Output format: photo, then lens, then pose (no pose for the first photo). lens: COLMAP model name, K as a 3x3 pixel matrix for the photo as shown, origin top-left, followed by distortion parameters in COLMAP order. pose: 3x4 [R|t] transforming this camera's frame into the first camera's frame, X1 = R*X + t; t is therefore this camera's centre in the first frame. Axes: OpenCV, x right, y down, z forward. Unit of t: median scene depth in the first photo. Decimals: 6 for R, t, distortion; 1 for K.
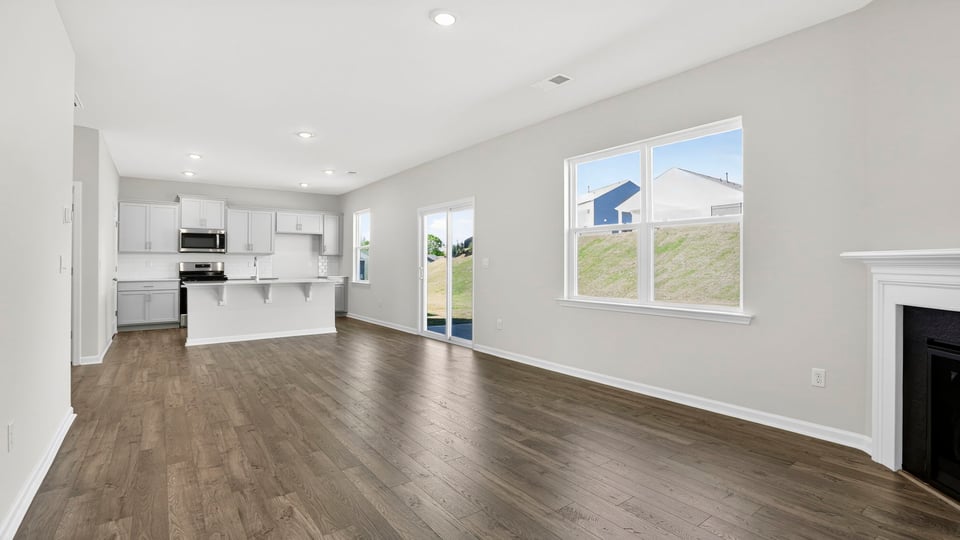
lens RADIAL K [[433.8, 0, 469.6], [0, 433.8, 260.0], [0, 0, 1]] dist [-0.000197, 0.000337]
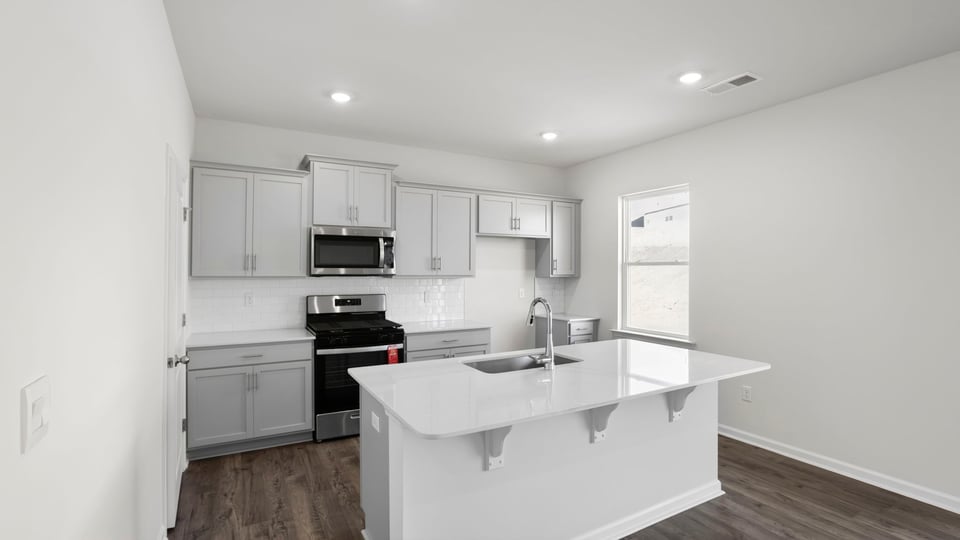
lens RADIAL K [[445.6, 0, 483.4], [0, 445.6, 269.0], [0, 0, 1]] dist [-0.001969, 0.000100]
pose [[0.993125, 0.002946, -0.117021, -0.415860], [-0.002617, 0.999992, 0.002967, -0.027059], [0.117029, -0.002640, 0.993125, 0.528633]]
